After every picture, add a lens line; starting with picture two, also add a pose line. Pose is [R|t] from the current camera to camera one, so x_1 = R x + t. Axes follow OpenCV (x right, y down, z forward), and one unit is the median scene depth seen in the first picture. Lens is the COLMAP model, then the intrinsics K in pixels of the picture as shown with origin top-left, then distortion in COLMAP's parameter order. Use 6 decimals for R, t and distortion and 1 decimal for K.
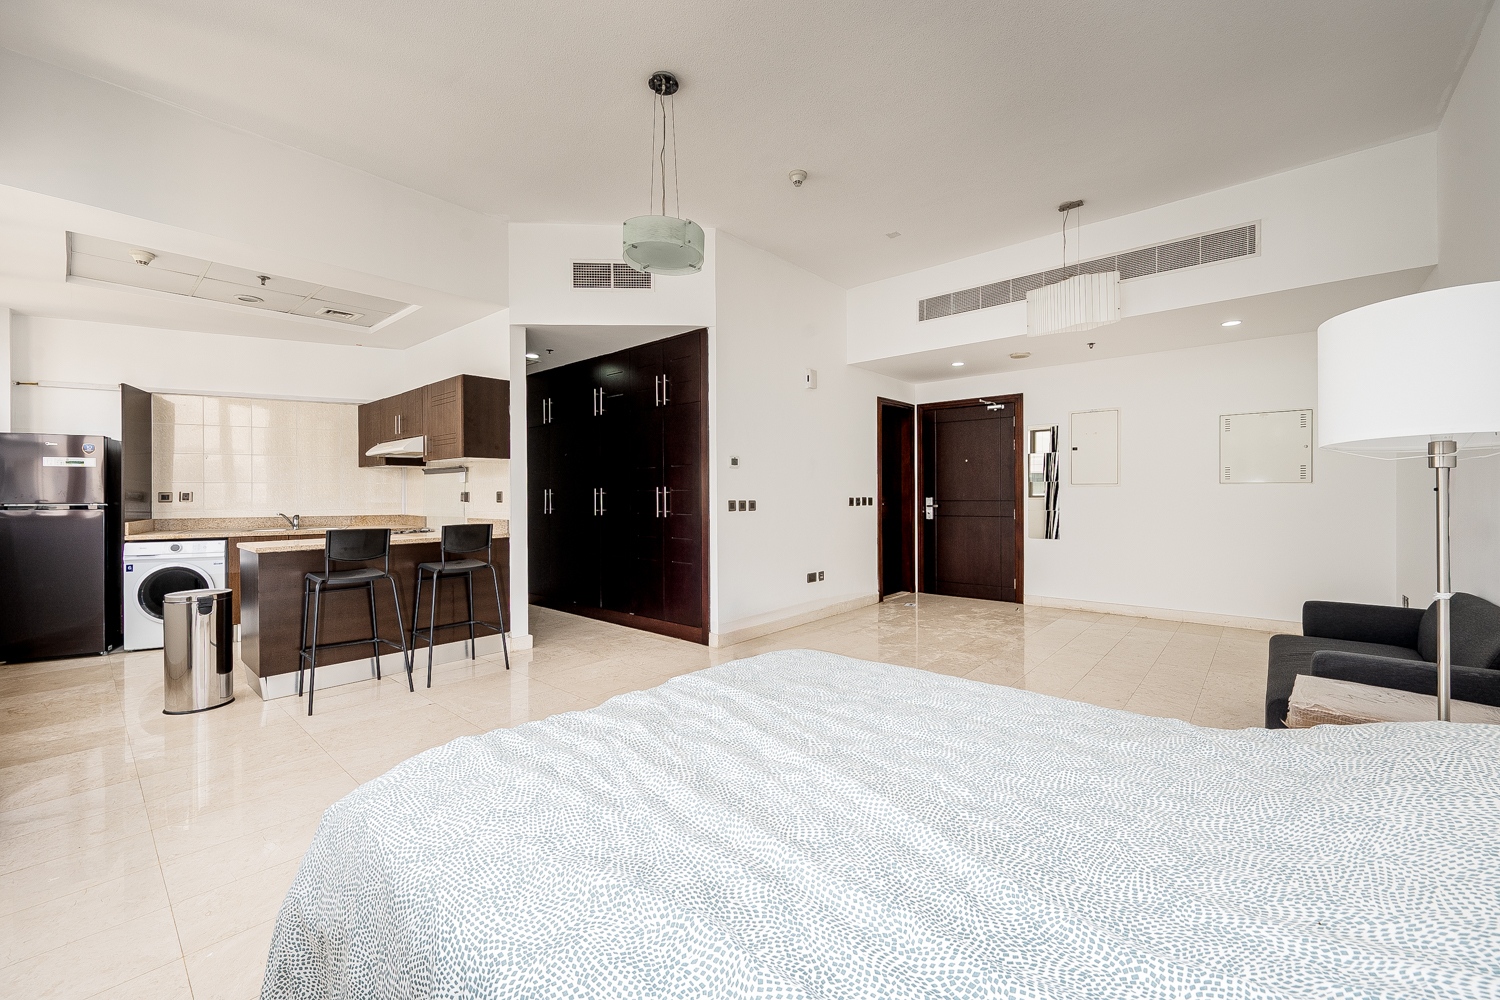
lens RADIAL K [[595.9, 0, 753.5], [0, 595.9, 494.1], [0, 0, 1]] dist [-0.001784, 0.000129]
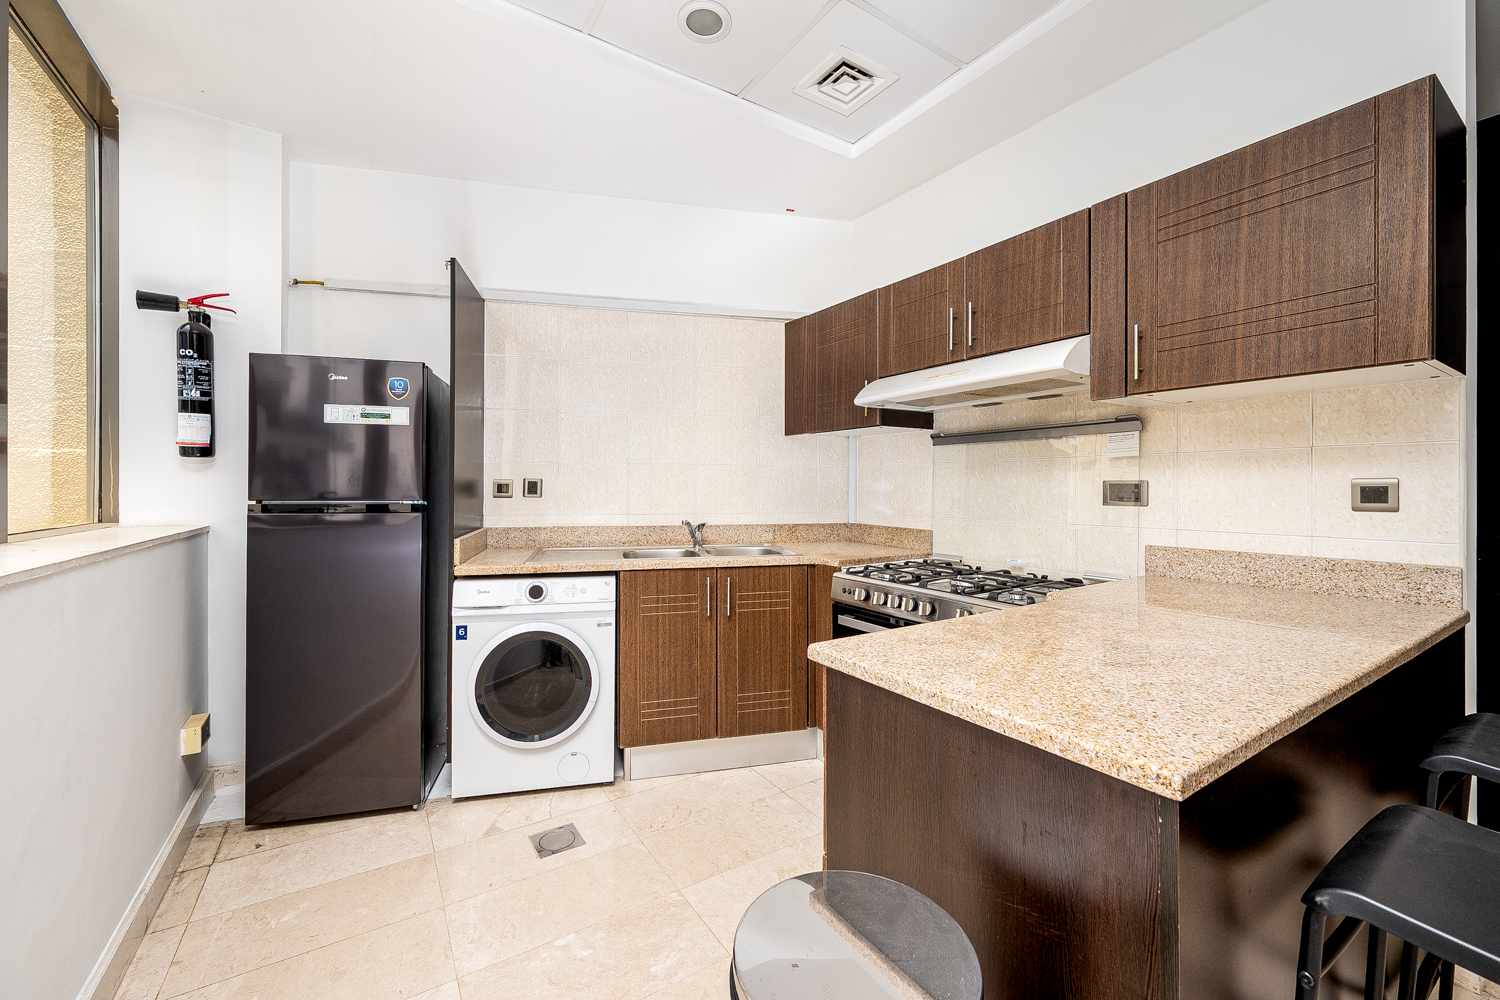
lens RADIAL K [[603.3, 0, 764.7], [0, 603.3, 489.4], [0, 0, 1]] dist [-0.000867, -0.000164]
pose [[0.963030, 0.007633, -0.269286, -0.657206], [-0.007701, 0.999970, 0.000802, 0.004056], [0.269284, 0.001301, 0.963060, 0.572111]]
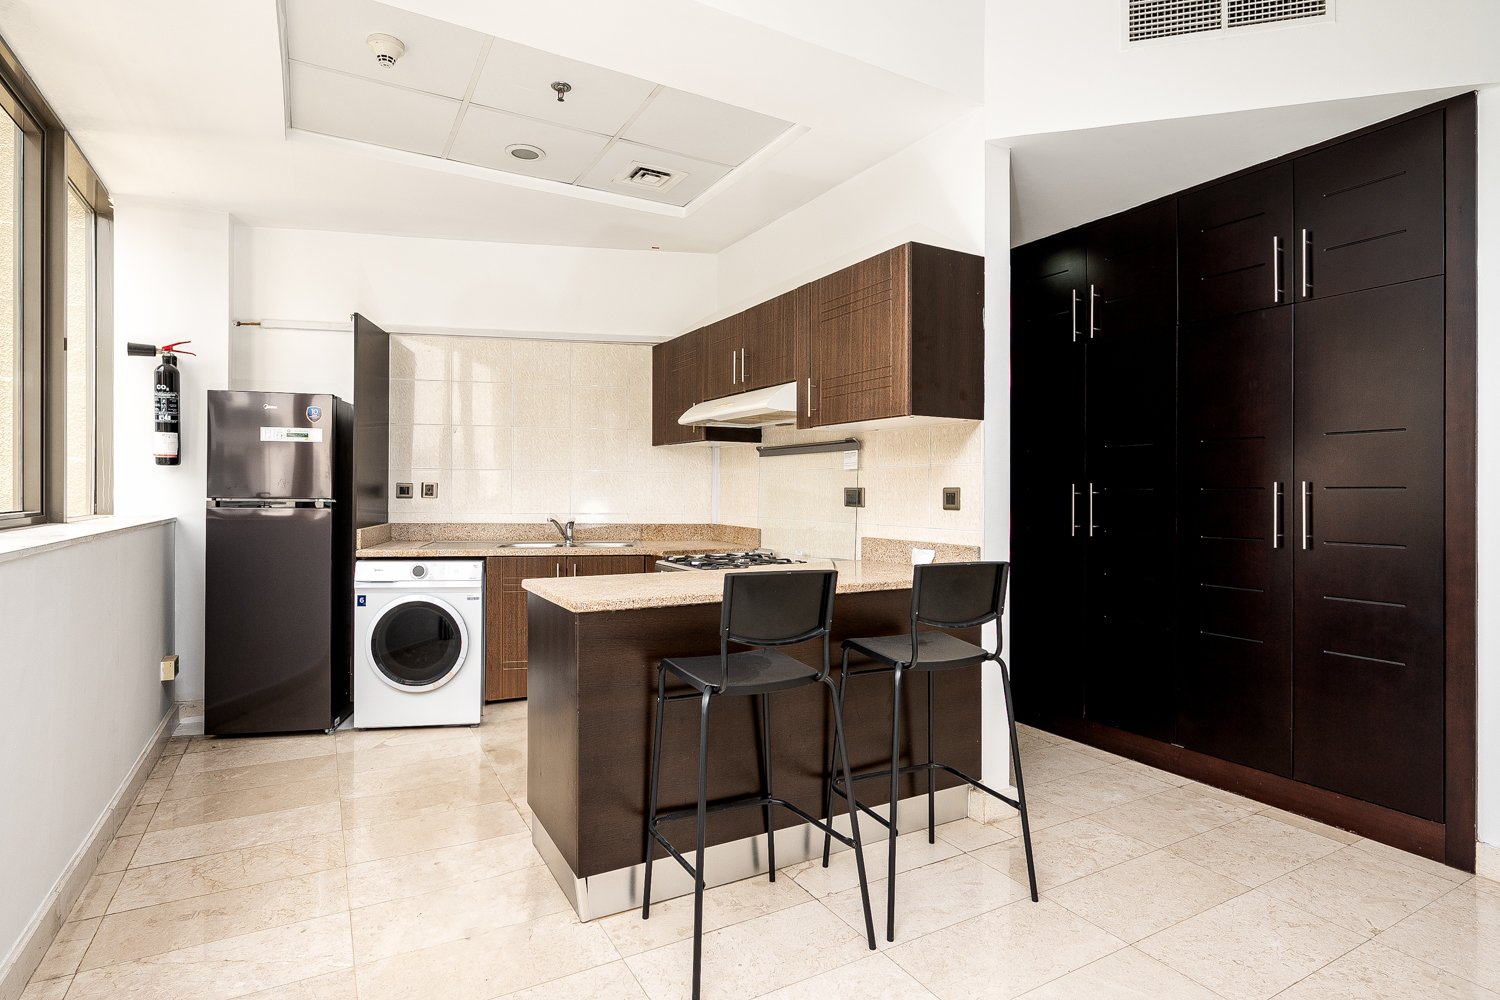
lens RADIAL K [[769.0, 0, 760.7], [0, 769.0, 502.0], [0, 0, 1]] dist [-0.000239, -0.000826]
pose [[0.946624, 0.017506, -0.321864, -0.367282], [-0.014981, 0.999835, 0.010321, 0.003298], [0.321992, -0.004948, 0.946730, 0.345091]]
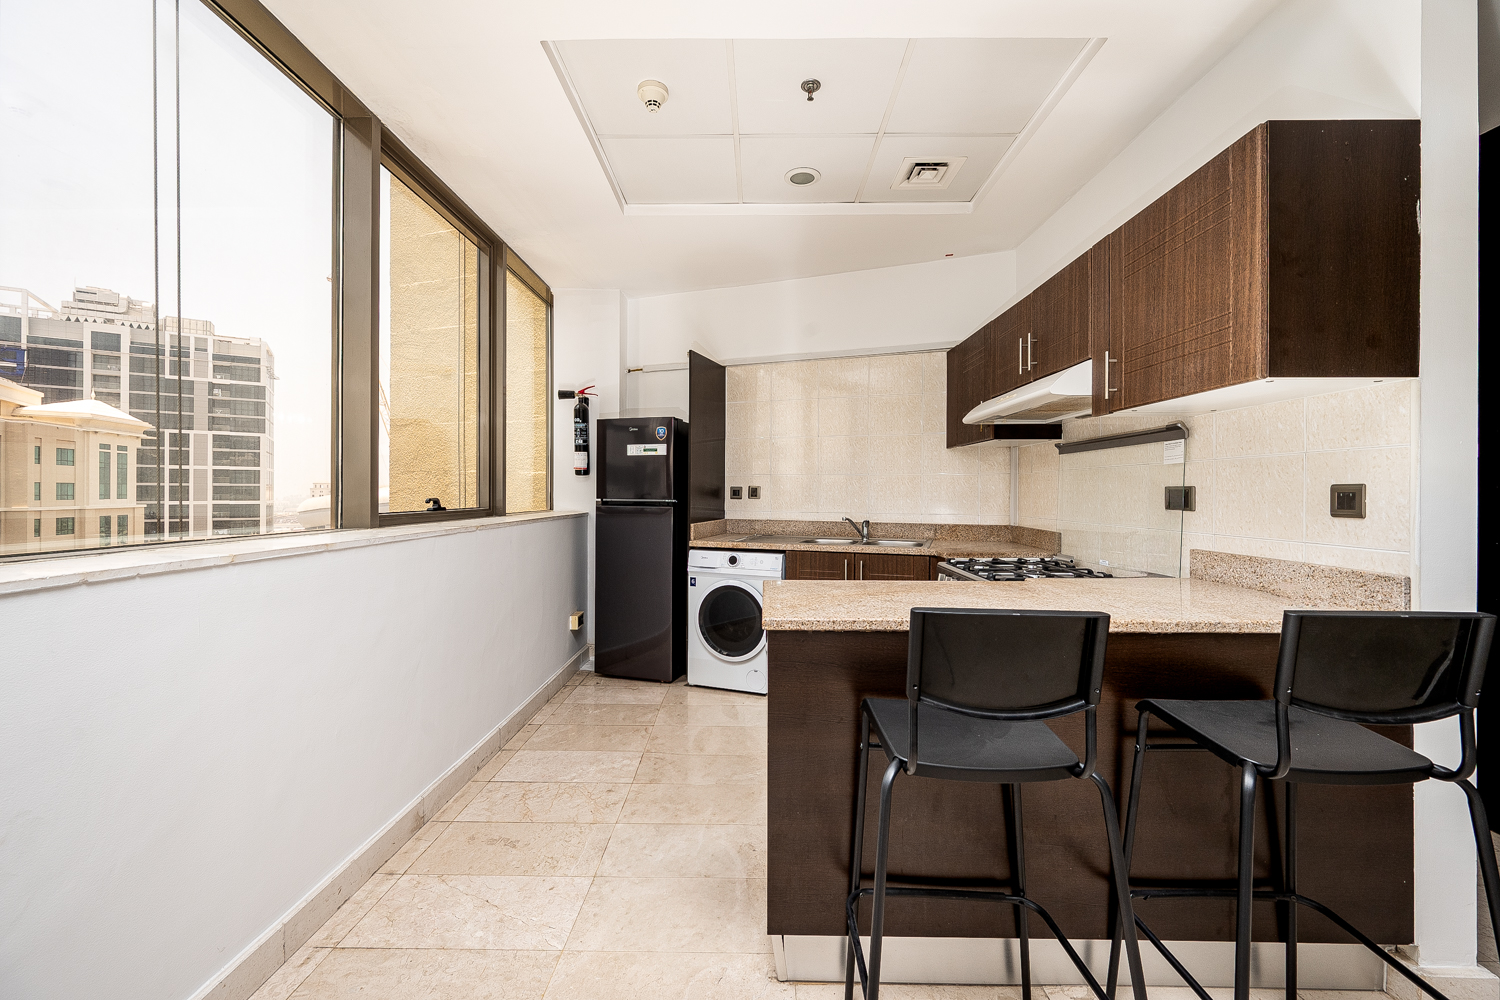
lens RADIAL K [[597.7, 0, 750.0], [0, 597.7, 500.0], [0, 0, 1]] dist [0.000906, 0.000121]
pose [[0.649859, 0.018116, -0.759839, -0.385561], [-0.011182, 0.999836, 0.014274, 0.003322], [0.759973, -0.000780, 0.649954, 0.525310]]
